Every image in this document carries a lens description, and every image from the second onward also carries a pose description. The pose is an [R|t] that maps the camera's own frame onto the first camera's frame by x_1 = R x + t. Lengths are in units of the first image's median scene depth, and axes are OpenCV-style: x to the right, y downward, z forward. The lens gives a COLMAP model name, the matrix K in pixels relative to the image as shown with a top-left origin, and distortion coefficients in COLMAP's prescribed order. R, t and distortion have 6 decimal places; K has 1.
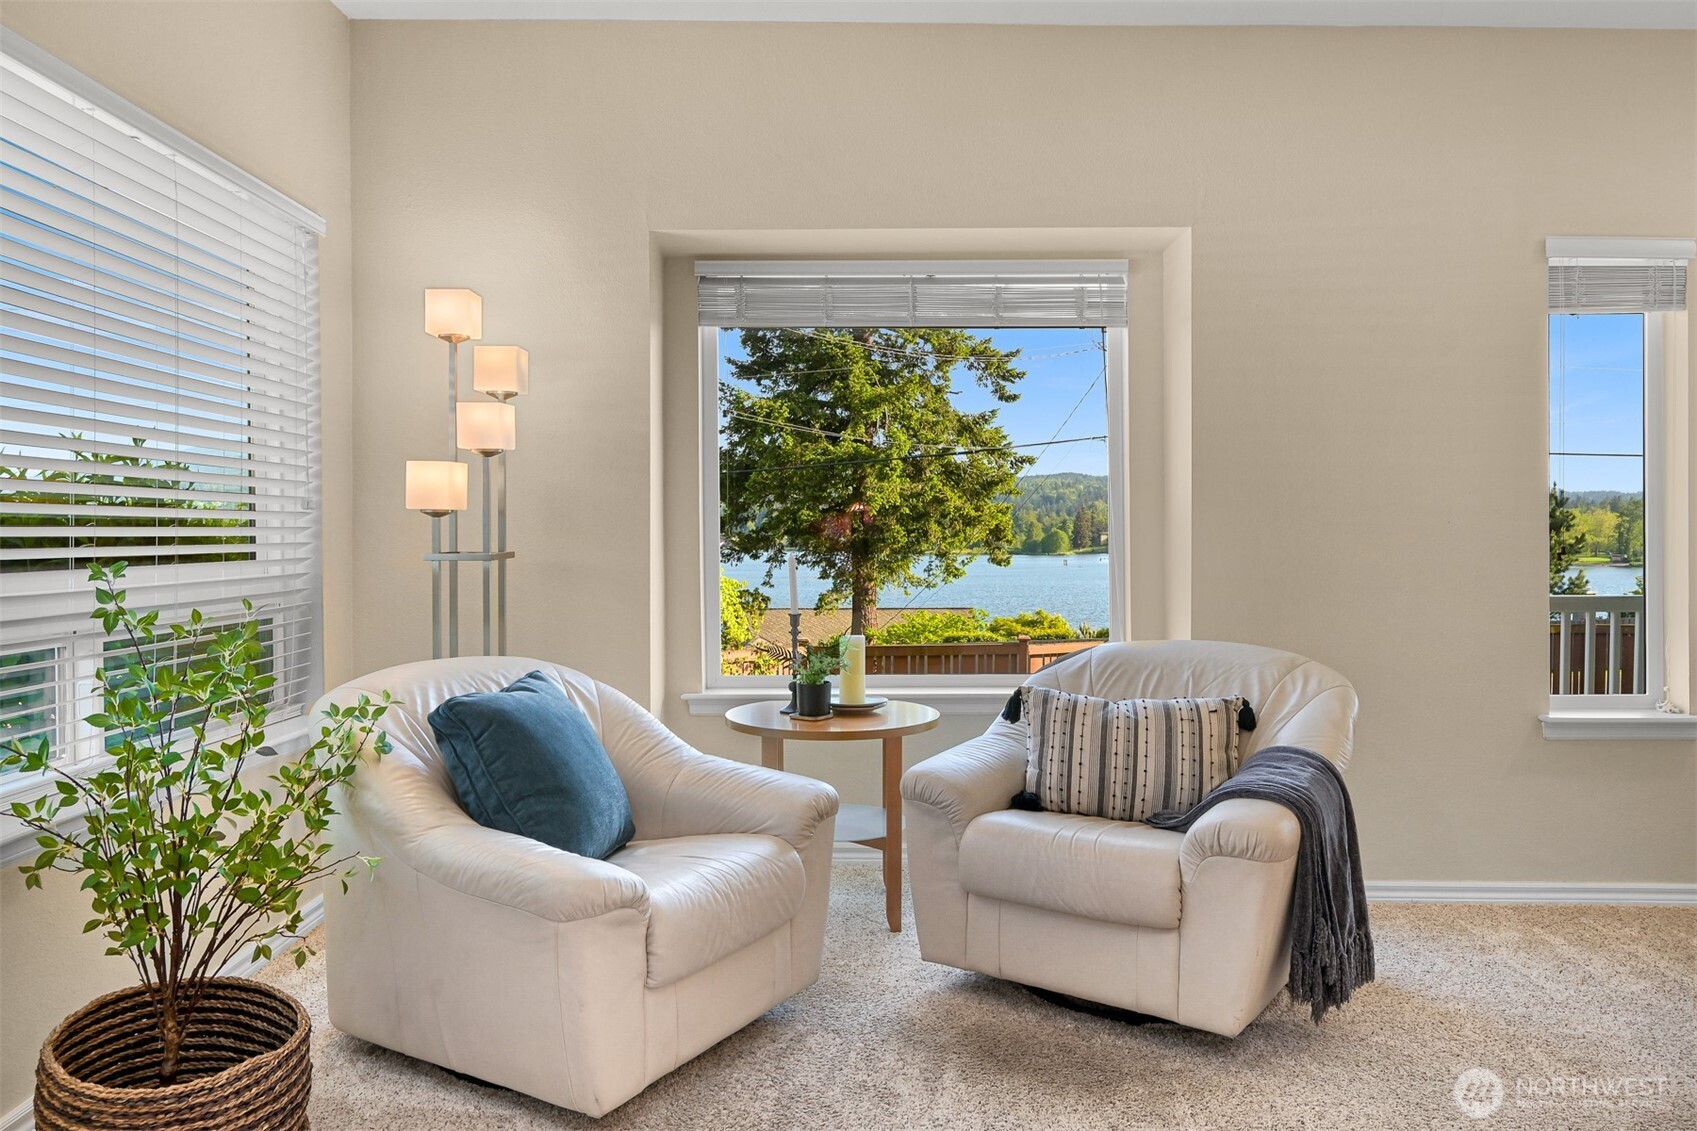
lens RADIAL K [[1186.9, 0, 849.3], [0, 1186.9, 558.5], [0, 0, 1]] dist [0.009461, 0.003569]
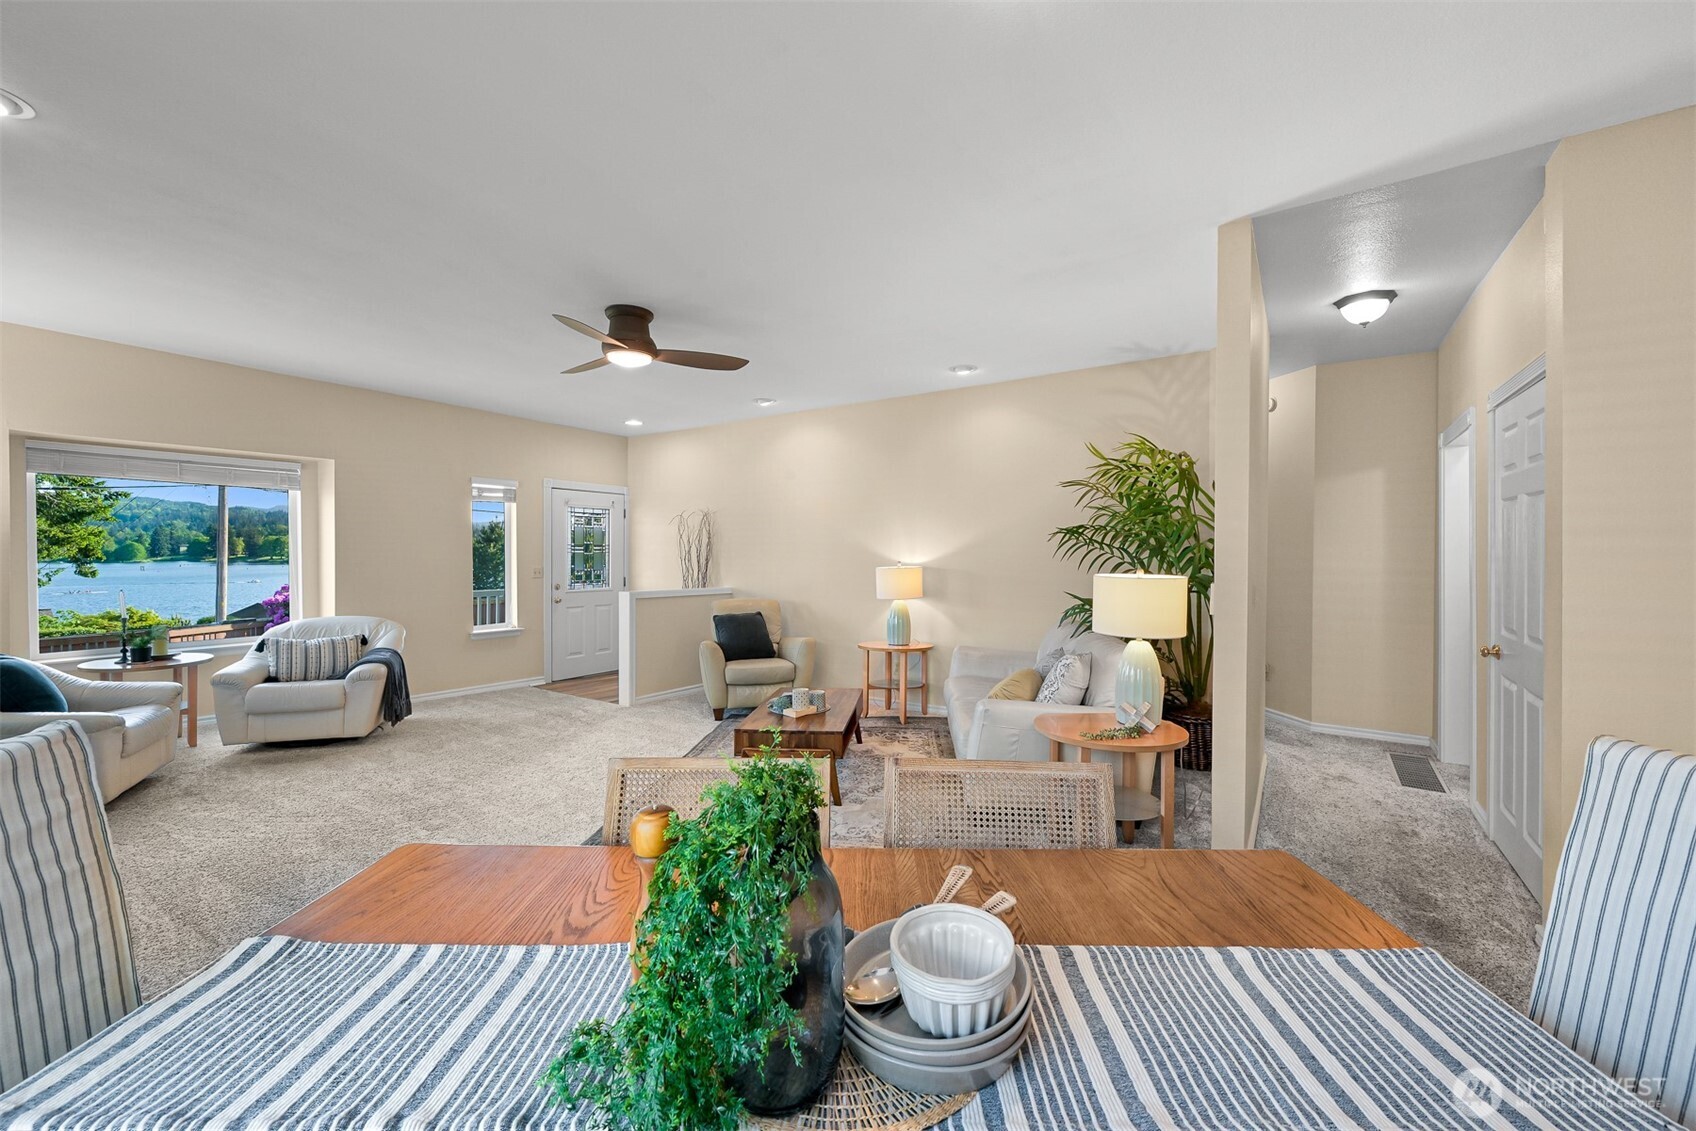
lens RADIAL K [[655.0, 0, 845.7], [0, 655.0, 562.0], [0, 0, 1]] dist [0.000147, -0.000062]
pose [[0.537306, -0.005908, 0.843367, -0.401516], [0.006480, 0.999975, 0.002877, -0.059451], [-0.843363, 0.003919, 0.537331, -0.901159]]
